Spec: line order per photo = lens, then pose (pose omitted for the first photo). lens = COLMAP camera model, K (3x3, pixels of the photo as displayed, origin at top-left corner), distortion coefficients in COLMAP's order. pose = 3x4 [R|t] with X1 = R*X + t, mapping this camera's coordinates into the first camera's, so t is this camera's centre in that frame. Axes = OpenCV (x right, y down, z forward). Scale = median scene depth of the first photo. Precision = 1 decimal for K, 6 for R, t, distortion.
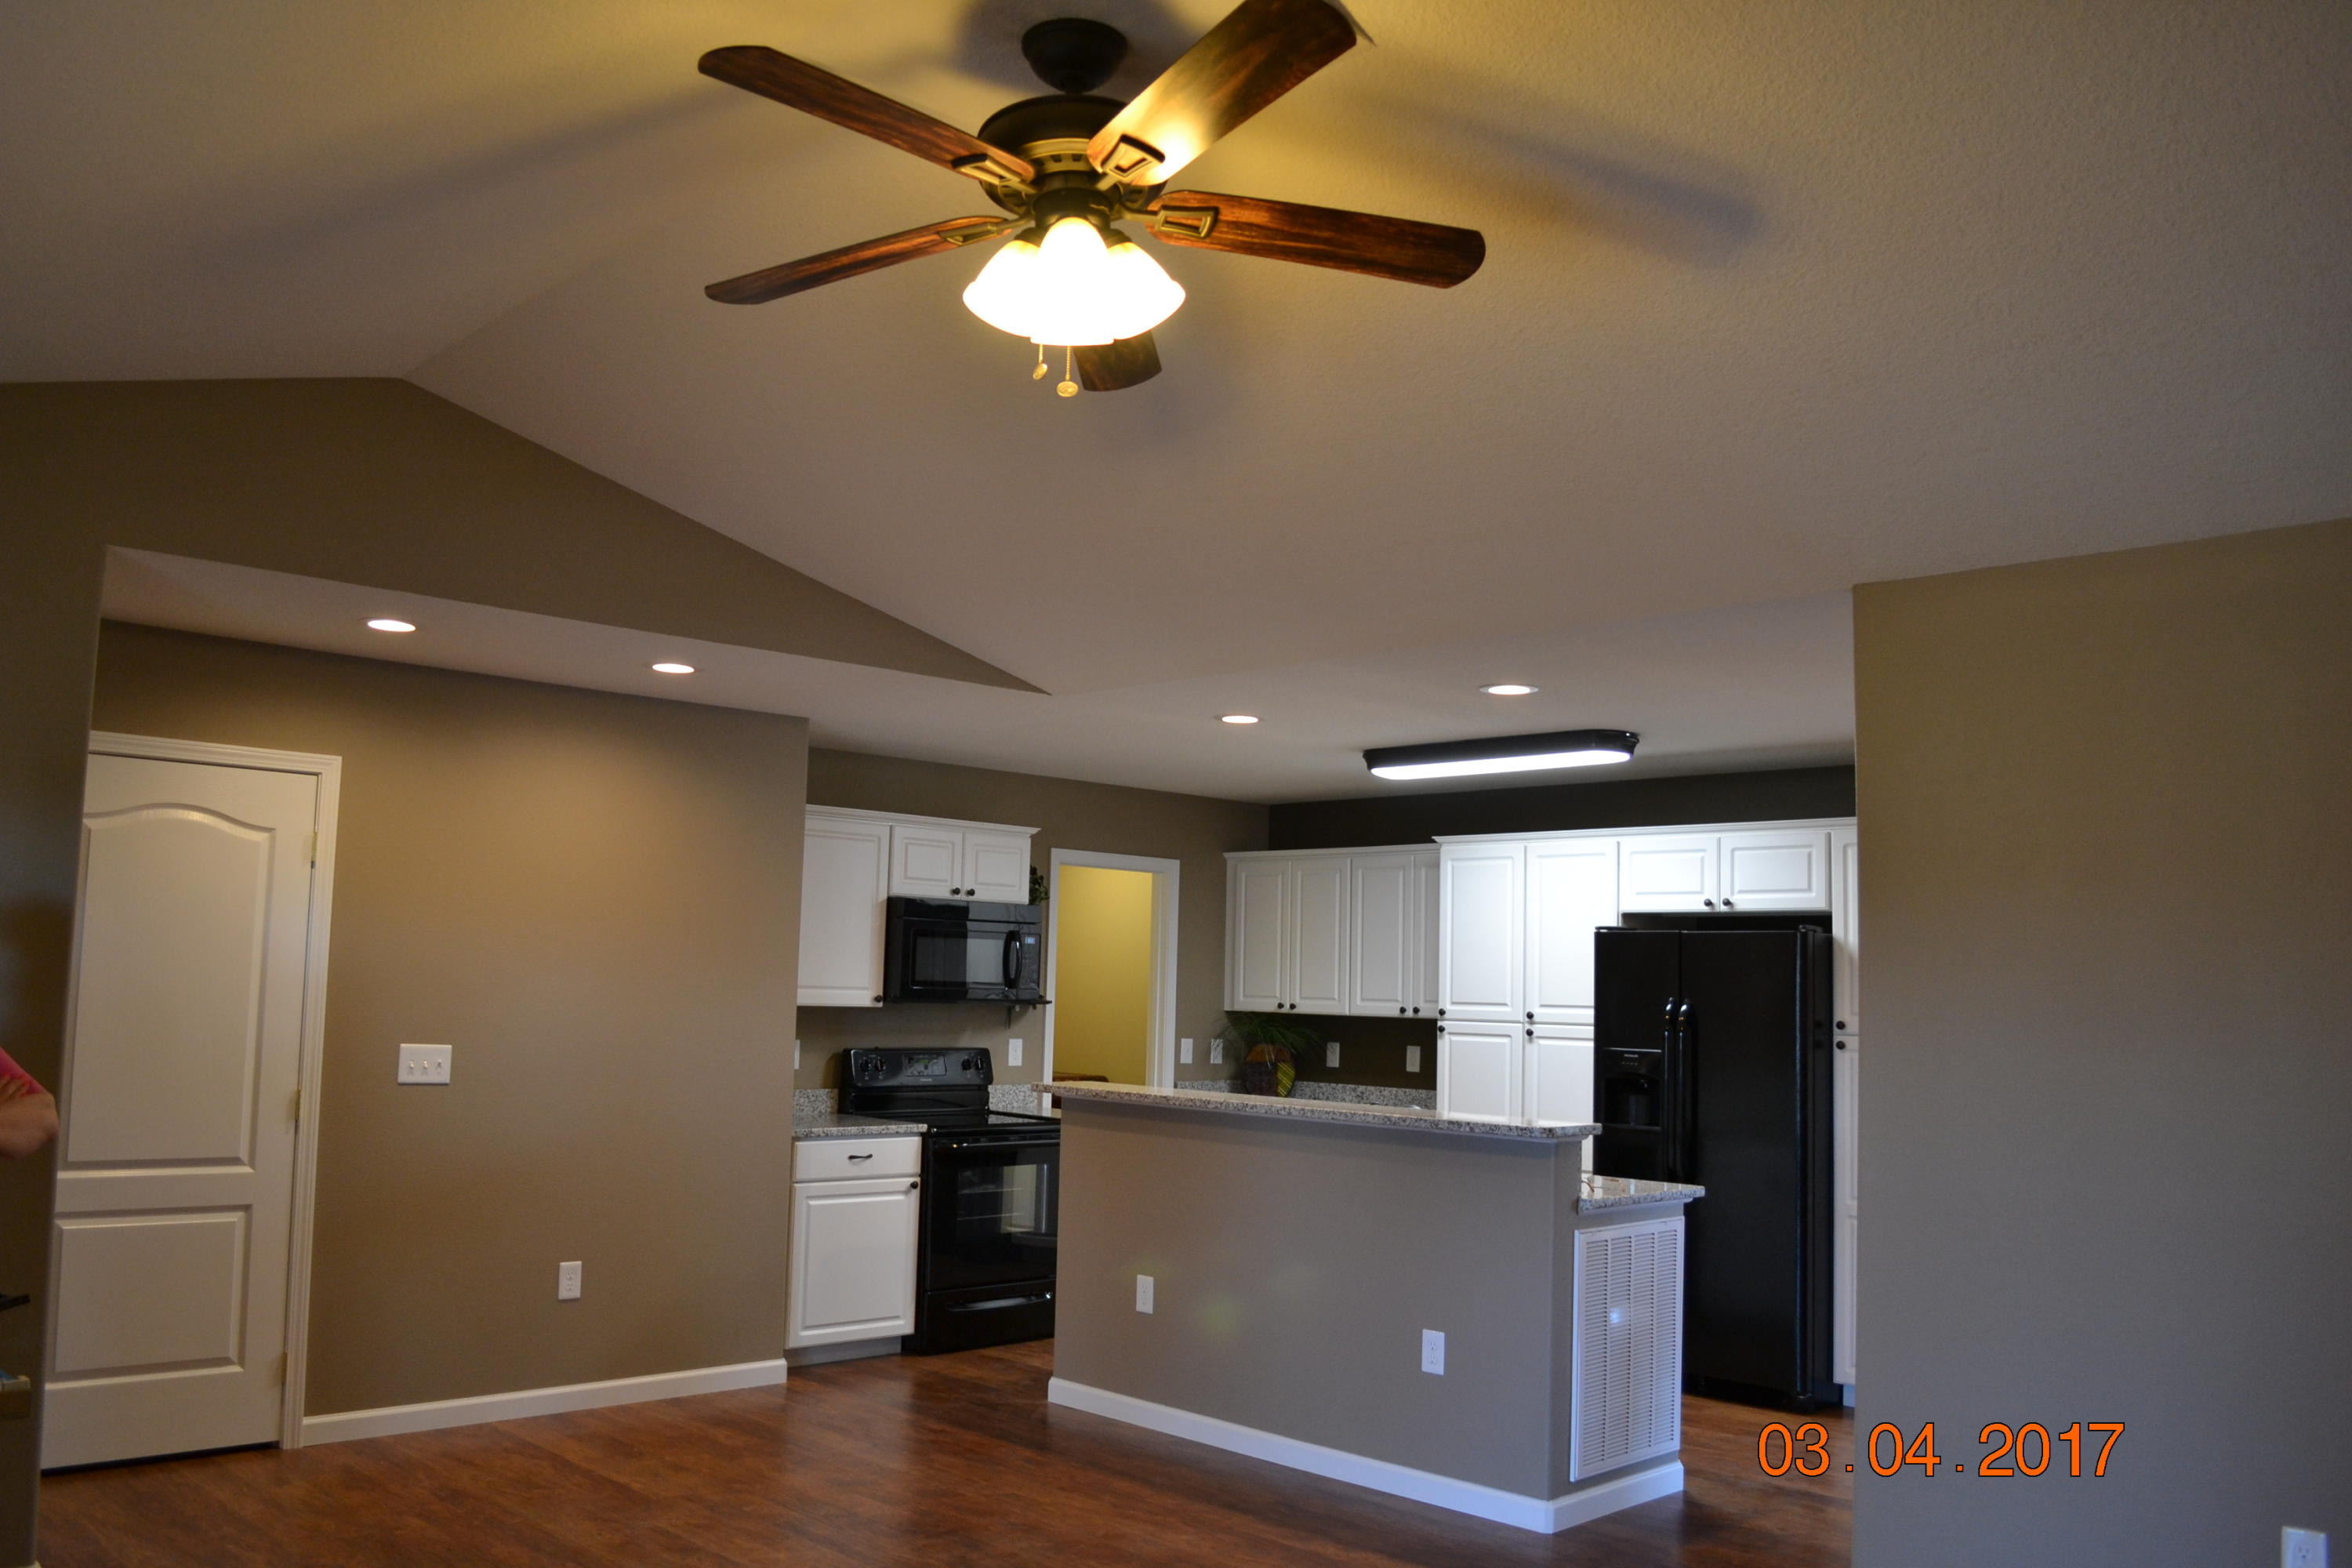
lens RADIAL K [[1878.2, 0, 1176.0], [0, 1878.2, 784.0], [0, 0, 1]] dist [-0.081856, 0.000774]
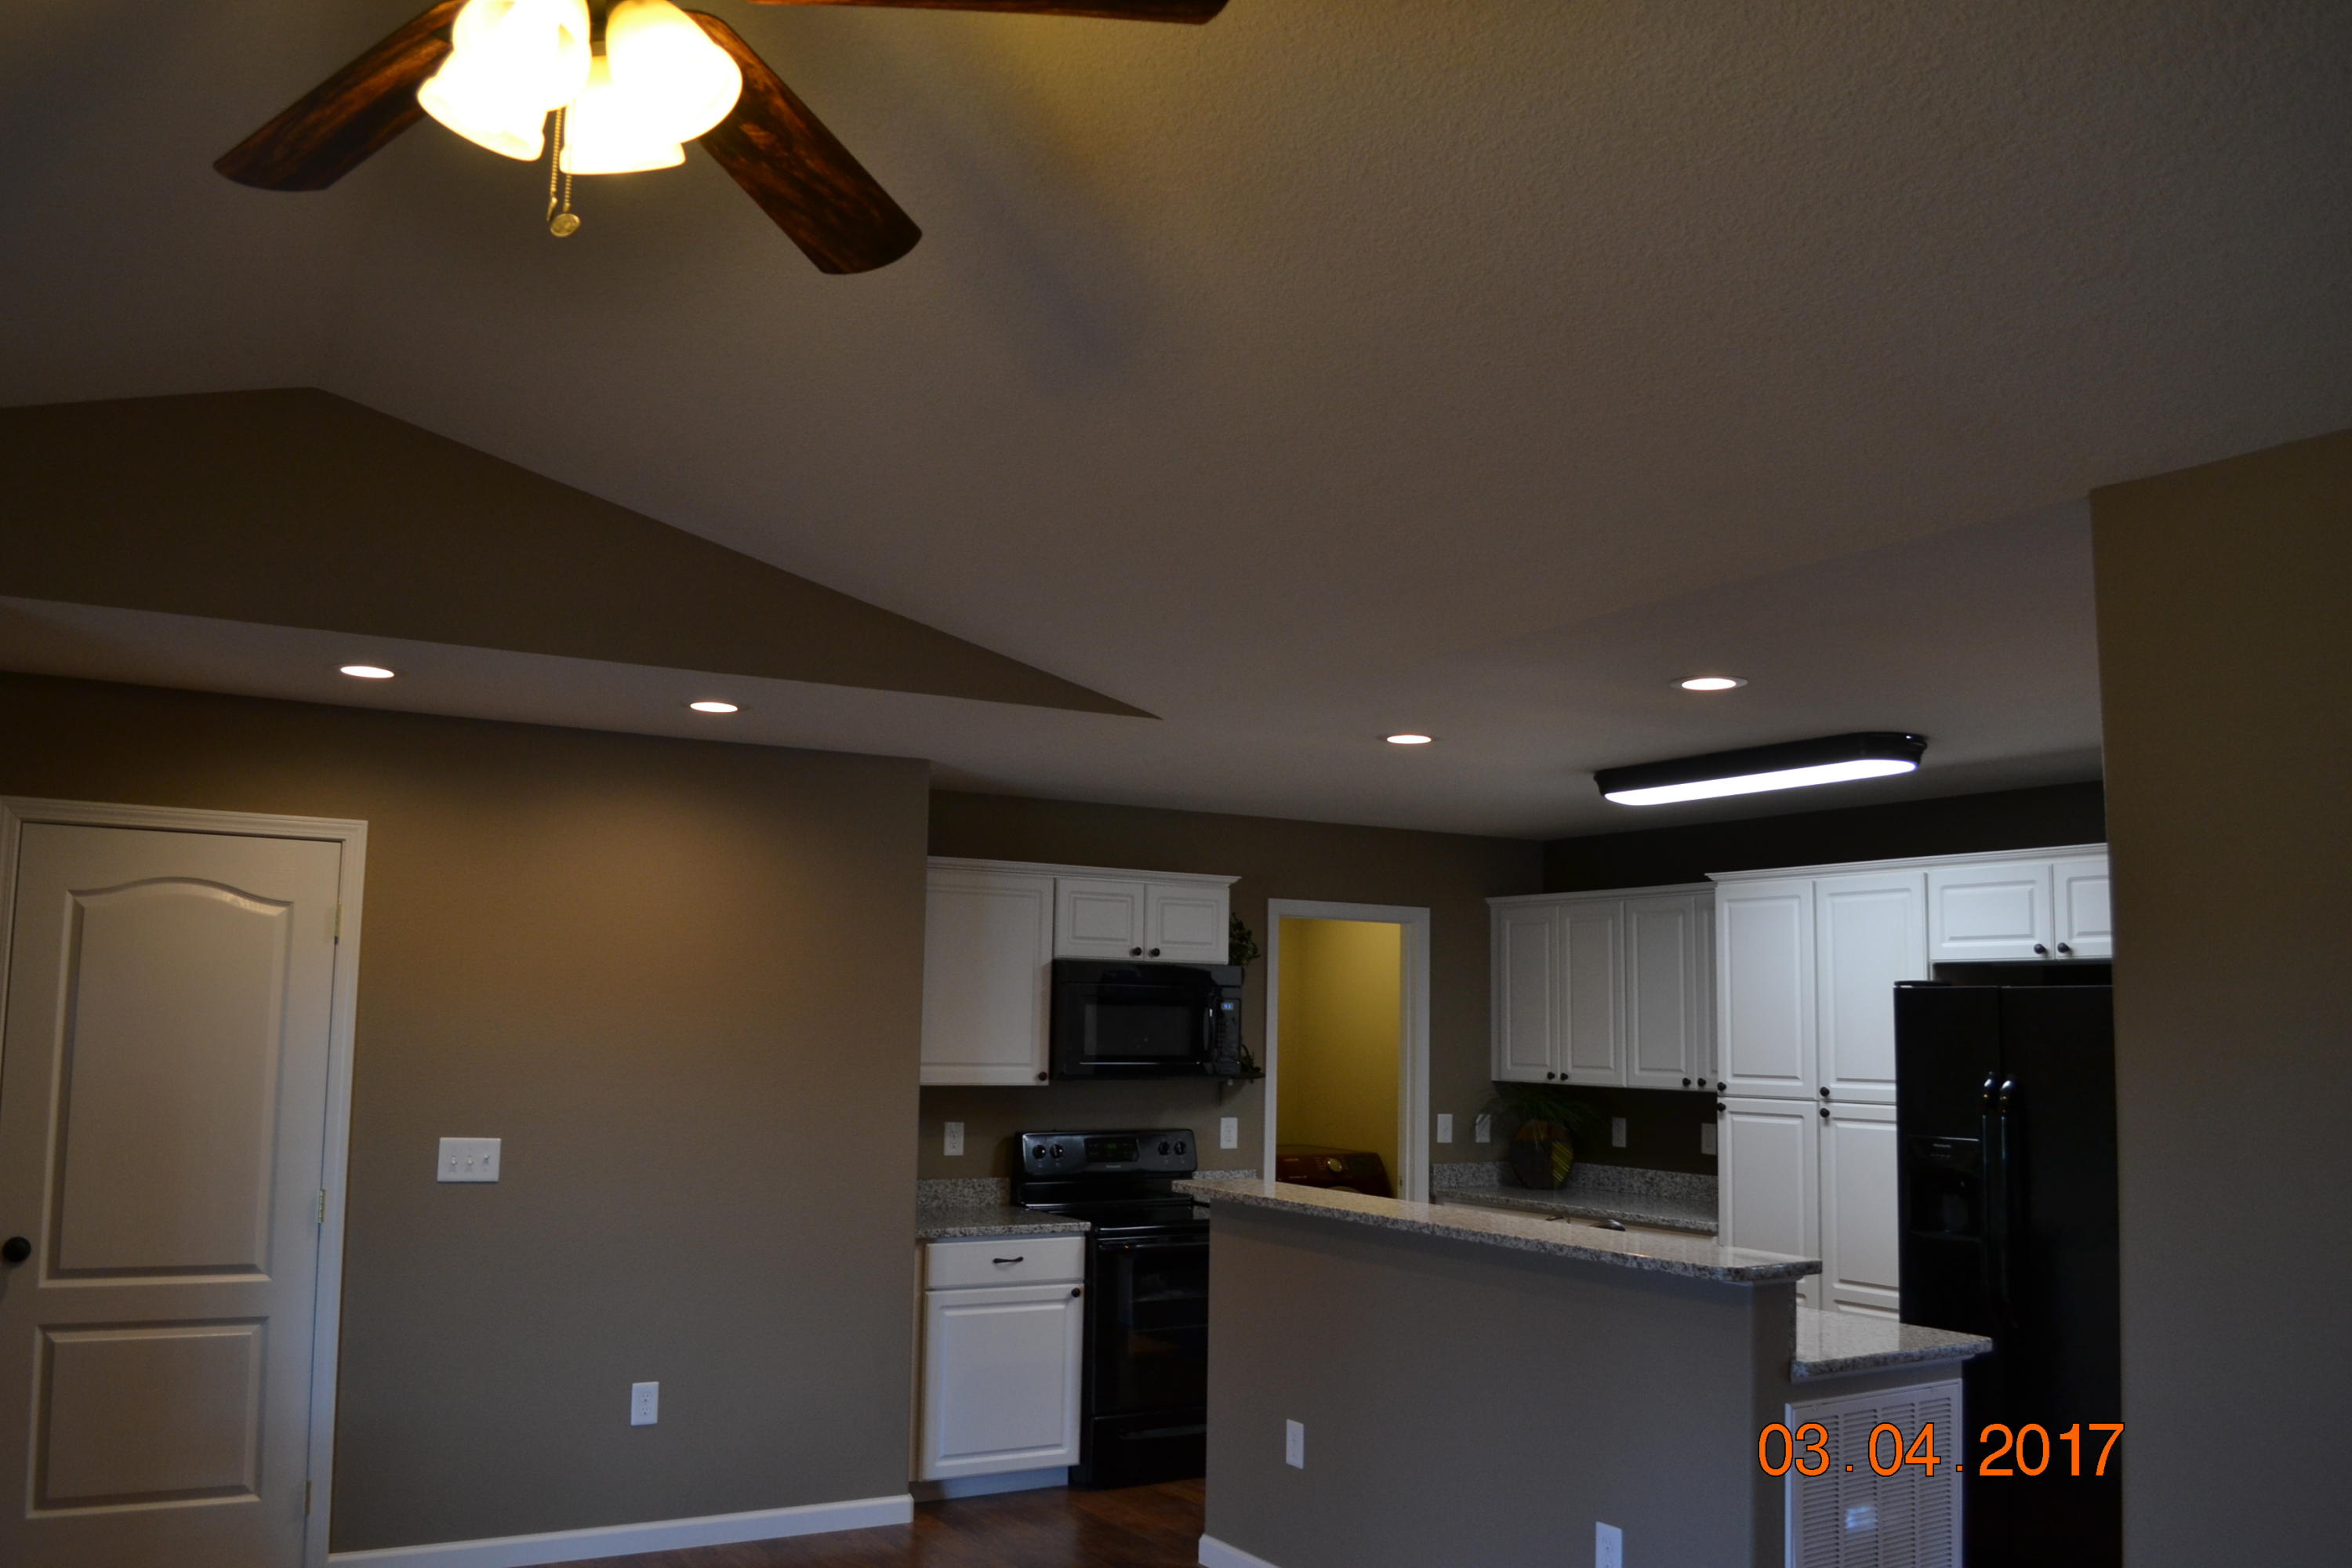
lens RADIAL K [[1878.2, 0, 1176.0], [0, 1878.2, 784.0], [0, 0, 1]] dist [-0.081856, 0.000774]
pose [[0.972147, -0.038077, -0.231258, 0.113360], [0.032716, 0.999101, -0.026972, 0.003662], [0.232077, 0.018655, 0.972518, 0.162143]]
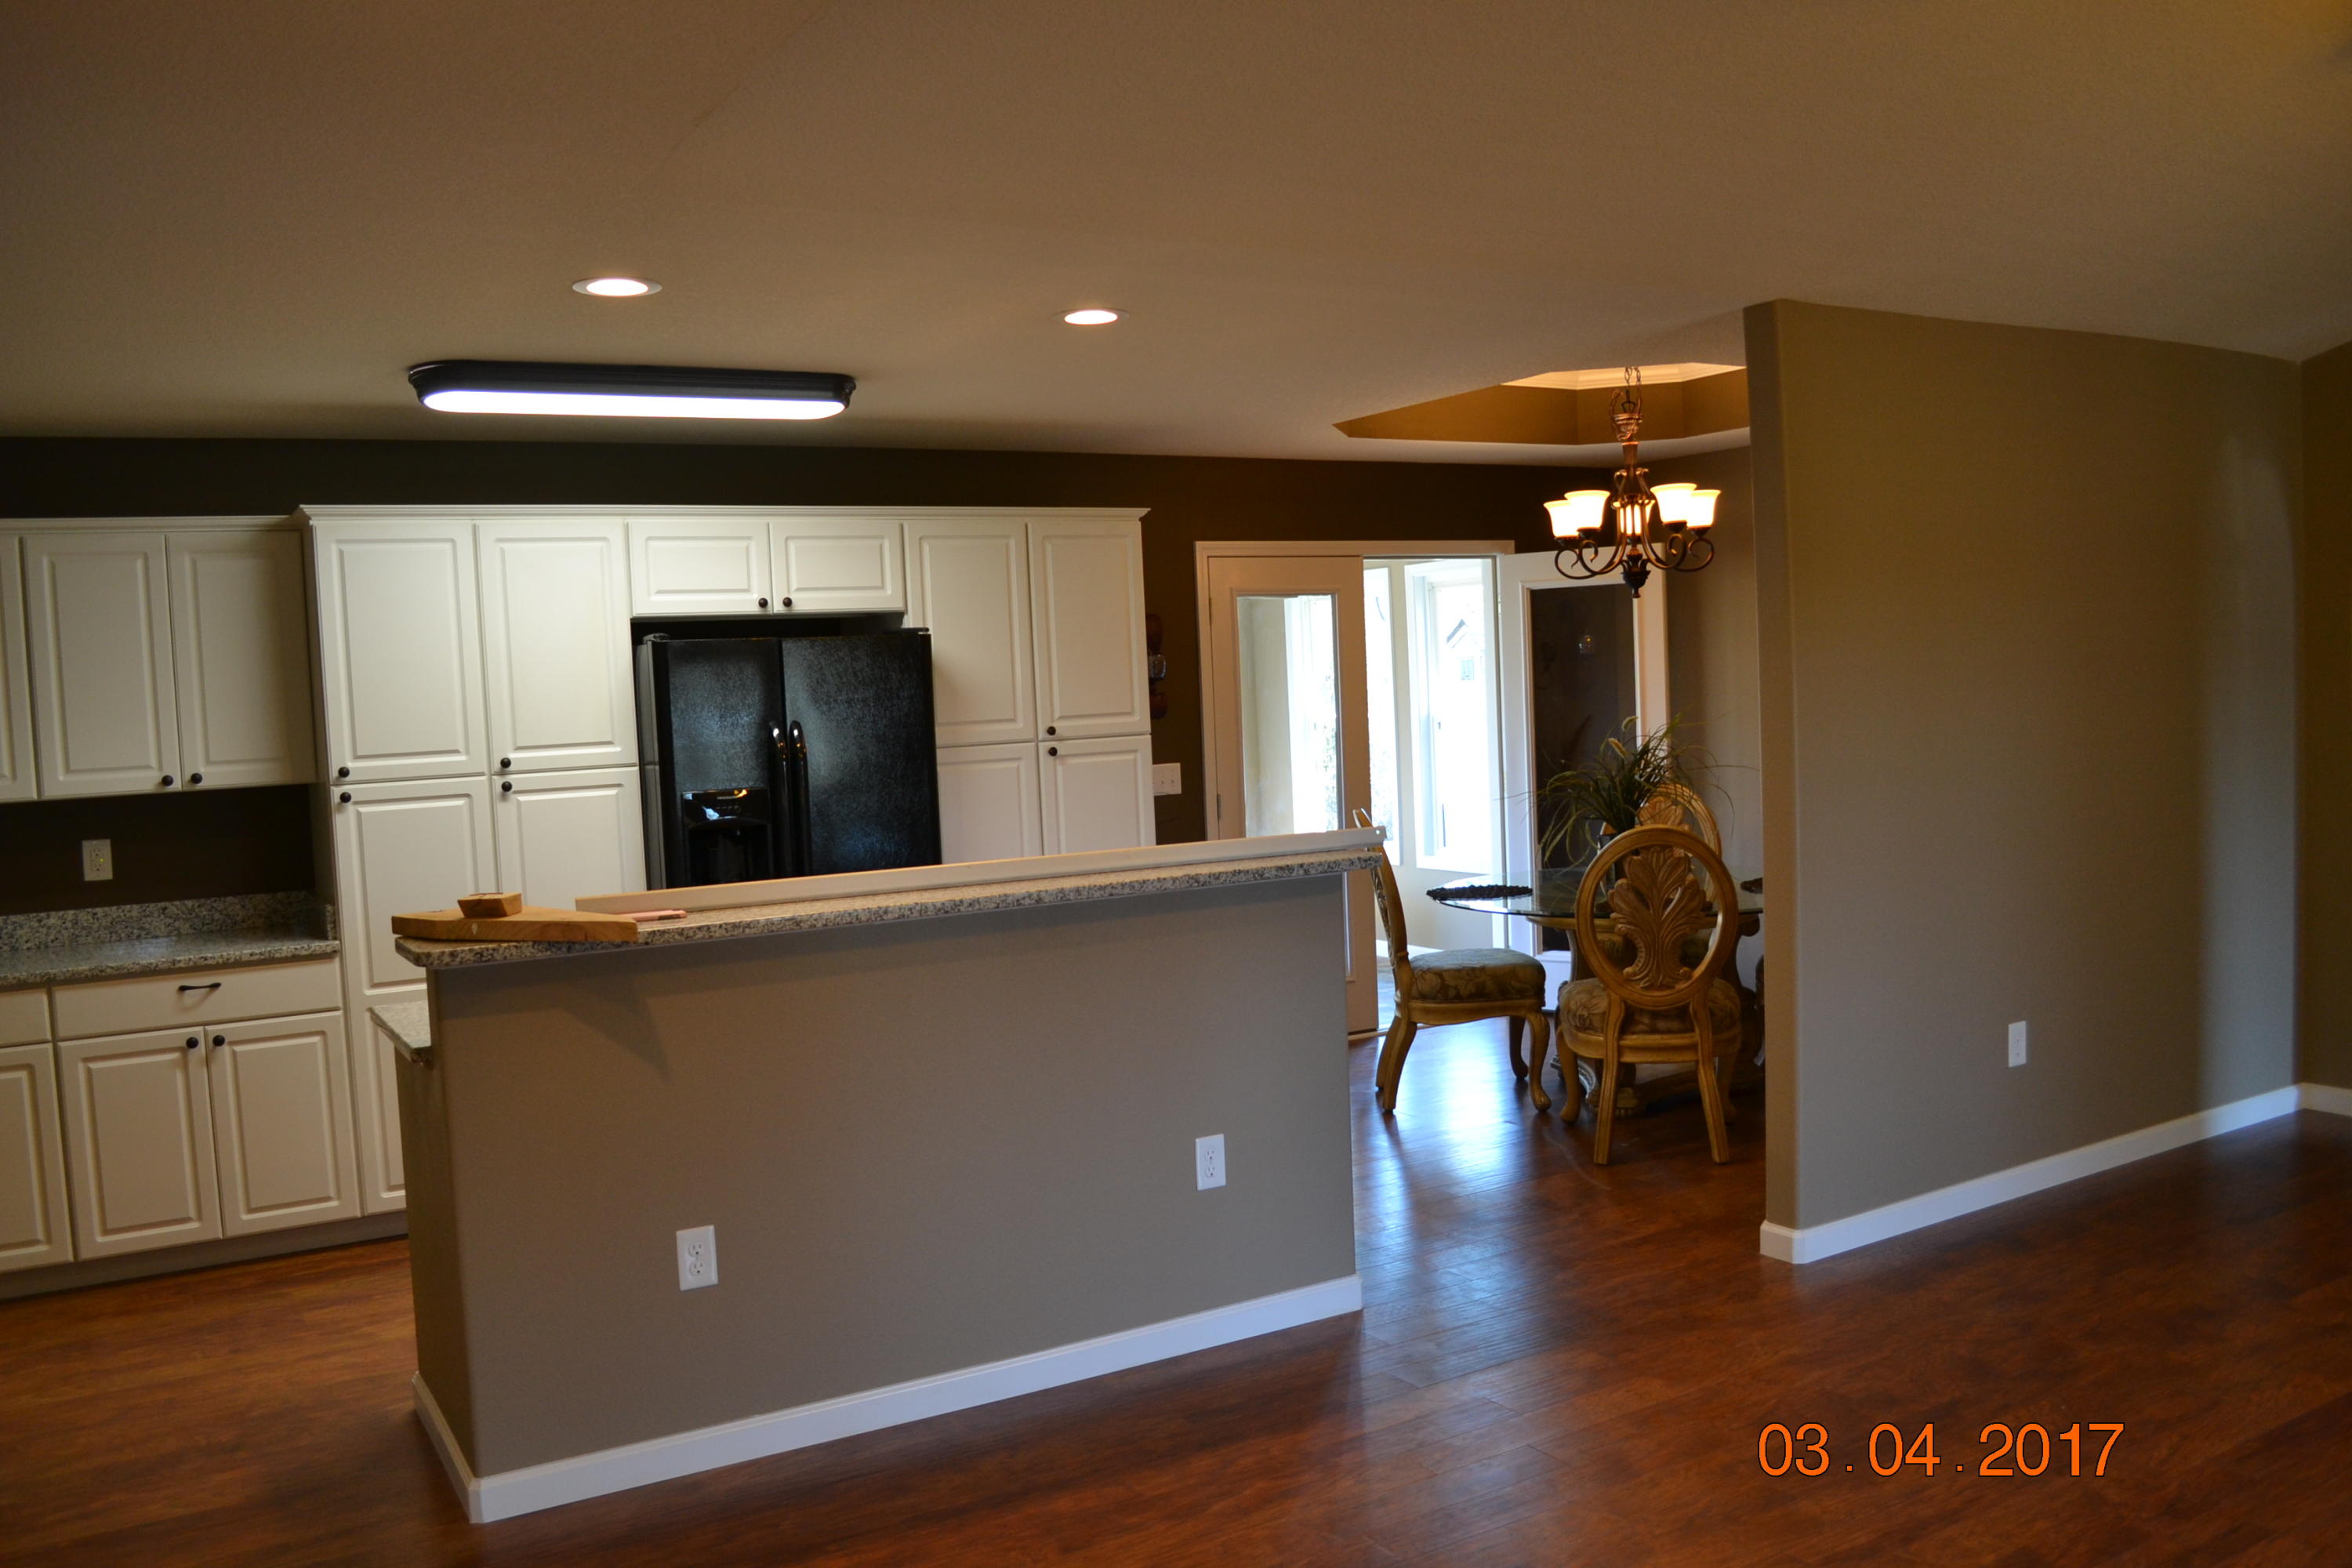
lens RADIAL K [[1878.2, 0, 1176.0], [0, 1878.2, 784.0], [0, 0, 1]] dist [-0.081856, 0.000774]
pose [[0.244629, -0.091818, 0.965260, -0.458053], [-0.053440, 0.992716, 0.107973, 0.043896], [-0.968143, -0.077996, 0.237941, 0.616554]]
